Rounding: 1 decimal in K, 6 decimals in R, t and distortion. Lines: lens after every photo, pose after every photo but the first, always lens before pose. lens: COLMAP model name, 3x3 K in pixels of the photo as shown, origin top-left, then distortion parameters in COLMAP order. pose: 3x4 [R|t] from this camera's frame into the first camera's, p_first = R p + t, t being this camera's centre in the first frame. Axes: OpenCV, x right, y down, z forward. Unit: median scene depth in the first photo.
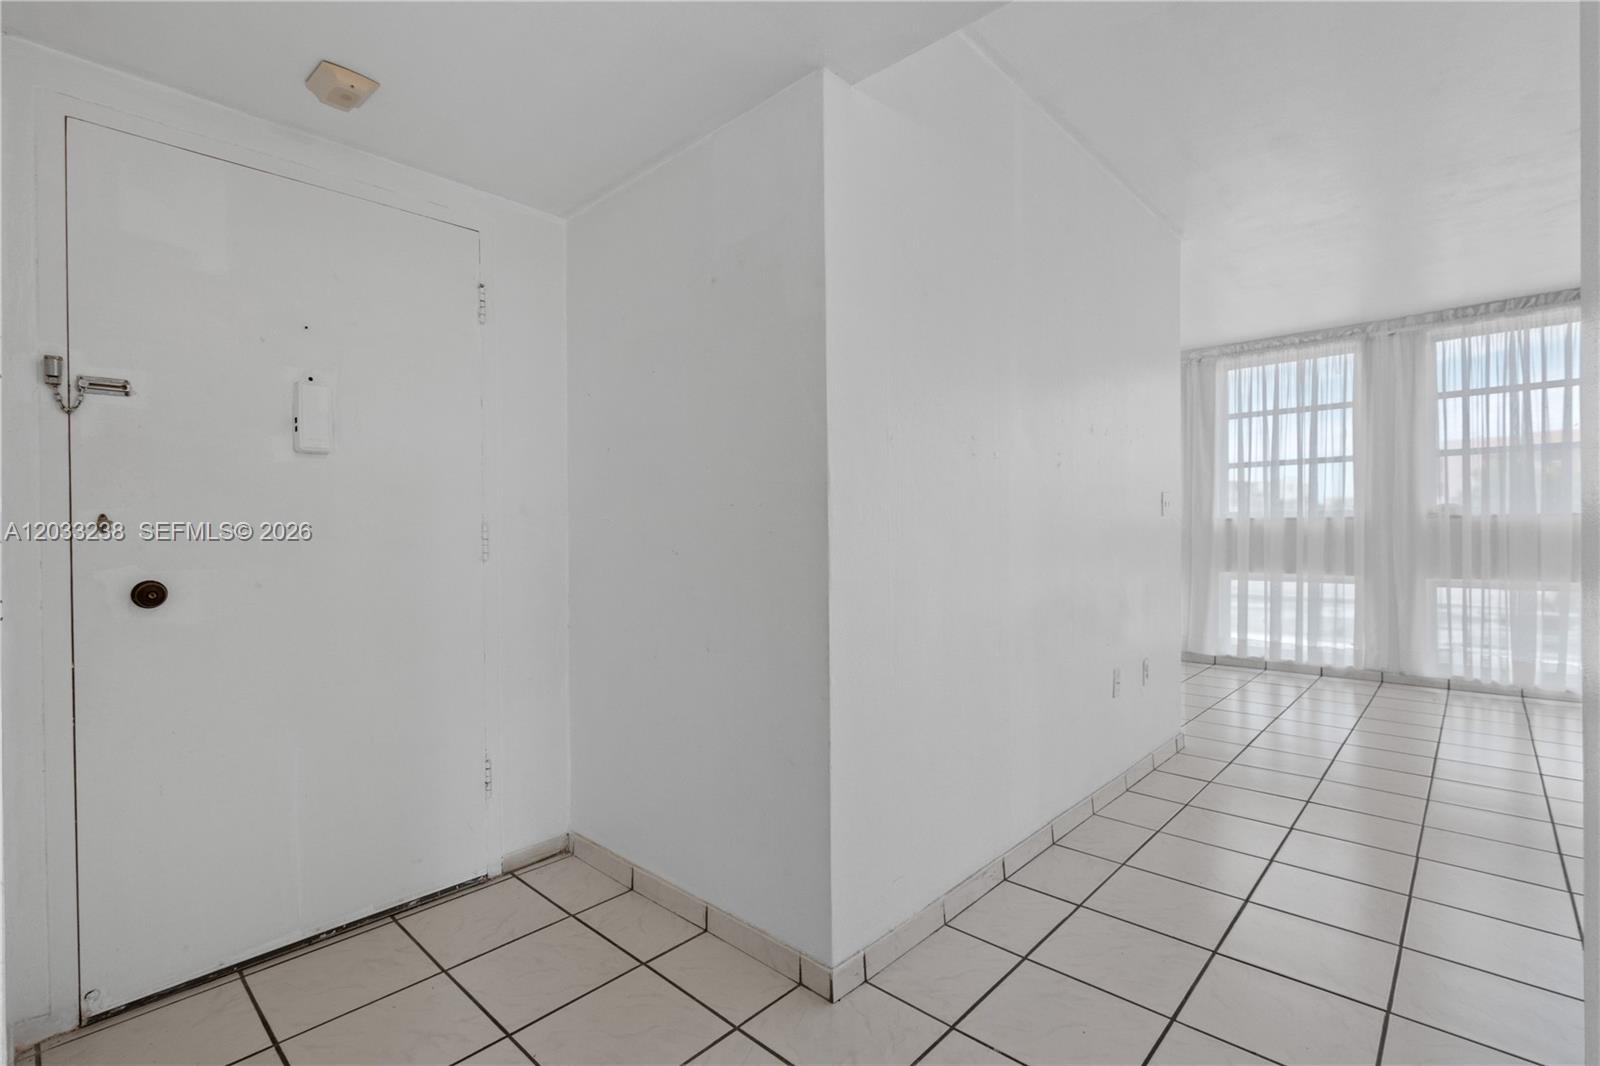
lens RADIAL K [[736.6, 0, 793.5], [0, 736.6, 527.0], [0, 0, 1]] dist [-0.002677, 0.001856]
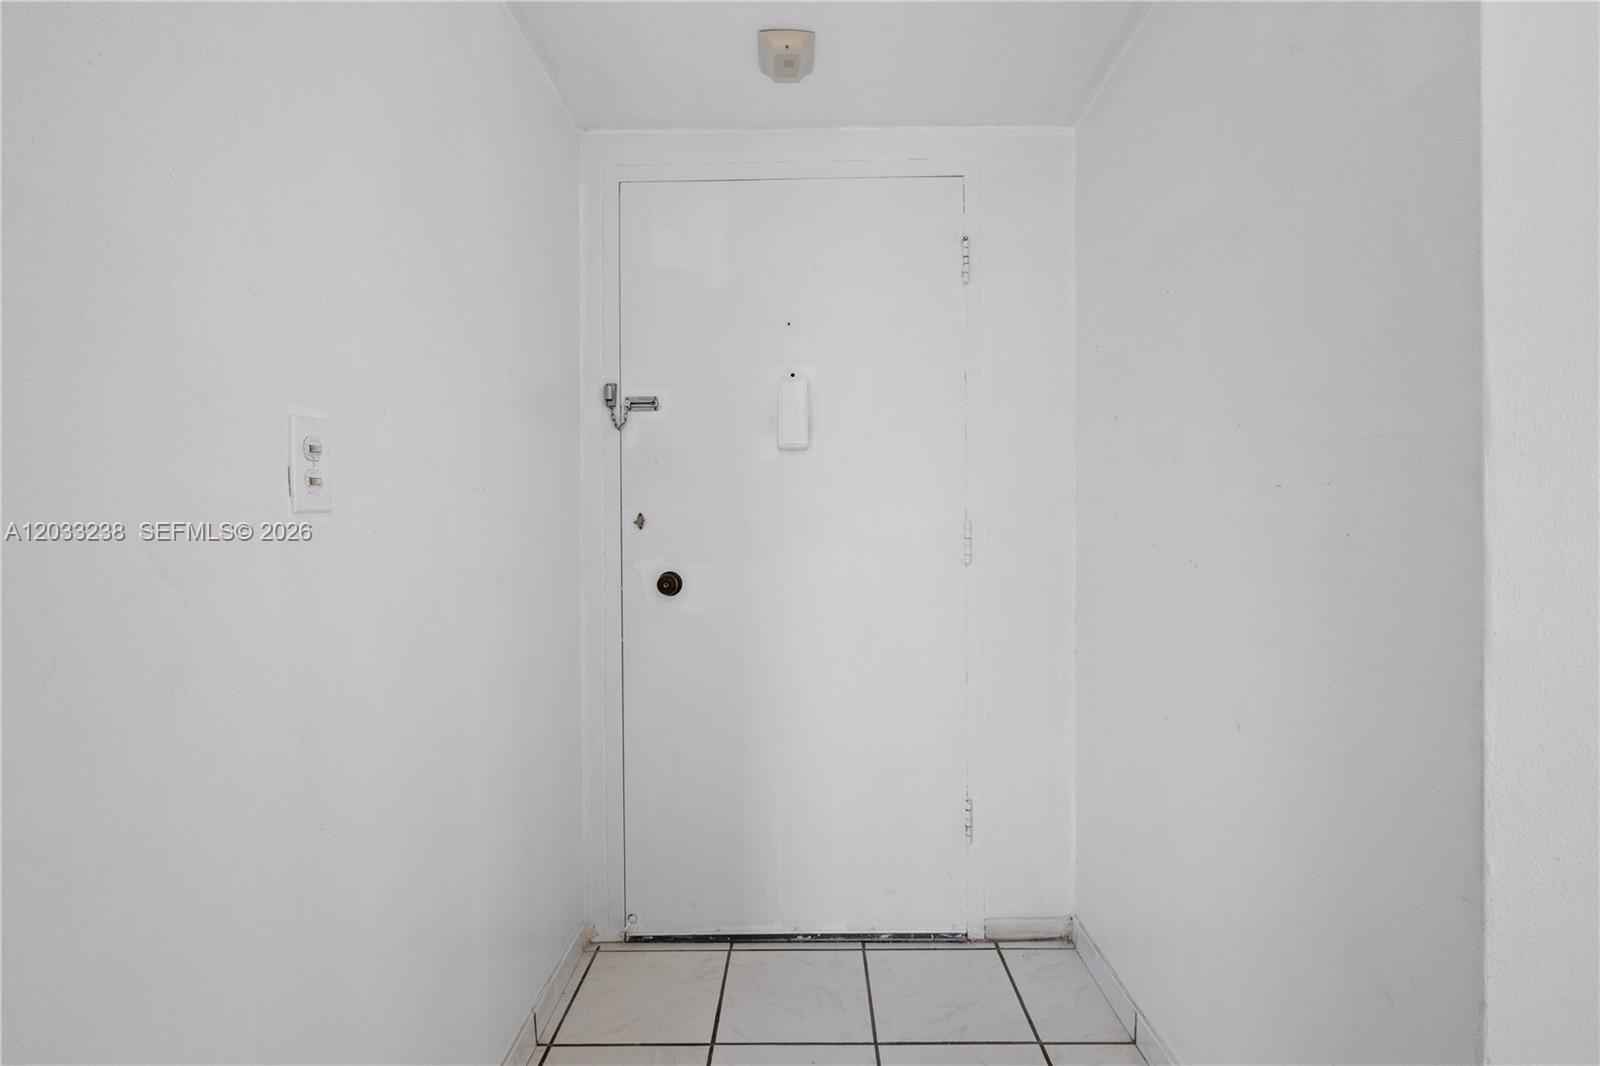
lens RADIAL K [[736.6, 0, 791.7], [0, 736.6, 532.0], [0, 0, 1]] dist [-0.002677, 0.001856]
pose [[0.683114, 0.007603, -0.730272, 0.080143], [0.000326, 0.999943, 0.010715, 0.000133], [0.730312, -0.007558, 0.683072, 0.356693]]
